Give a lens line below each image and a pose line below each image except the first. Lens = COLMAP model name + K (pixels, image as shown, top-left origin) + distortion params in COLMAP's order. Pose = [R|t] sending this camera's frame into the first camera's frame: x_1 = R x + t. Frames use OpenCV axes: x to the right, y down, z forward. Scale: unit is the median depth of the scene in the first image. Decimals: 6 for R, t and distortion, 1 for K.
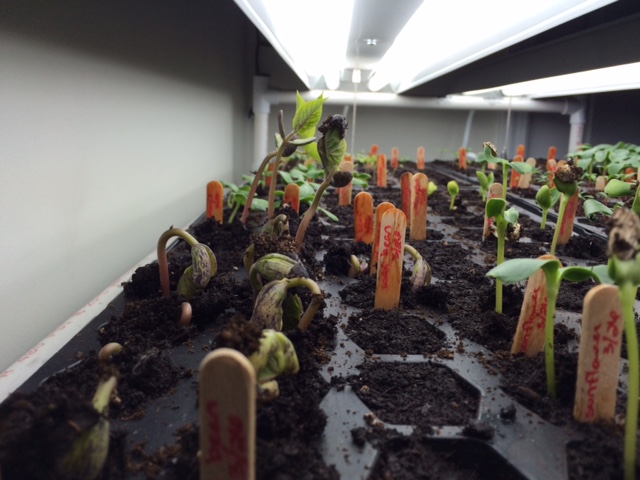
lens RADIAL K [[540.6, 0, 320.1], [0, 540.6, 241.0], [0, 0, 1]] dist [0.019954, -0.010280]
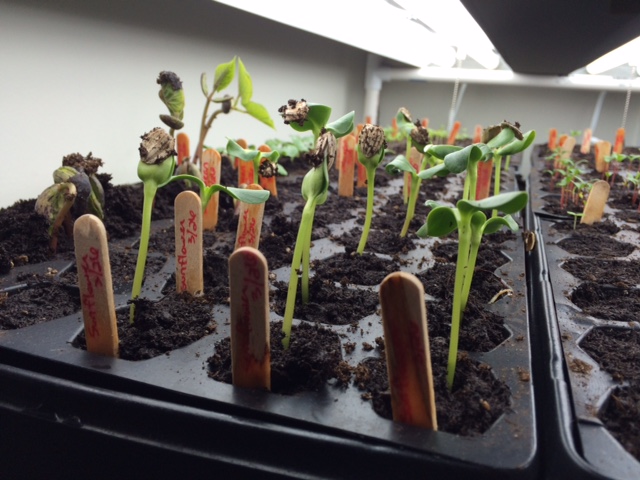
lens RADIAL K [[540.6, 0, 319.5], [0, 540.6, 239.1], [0, 0, 1]] dist [0.019954, -0.010280]
pose [[0.946742, 0.106094, -0.304013, 0.508926], [-0.096831, 0.994263, 0.045430, 0.043097], [0.307089, -0.013572, 0.951584, -0.075428]]
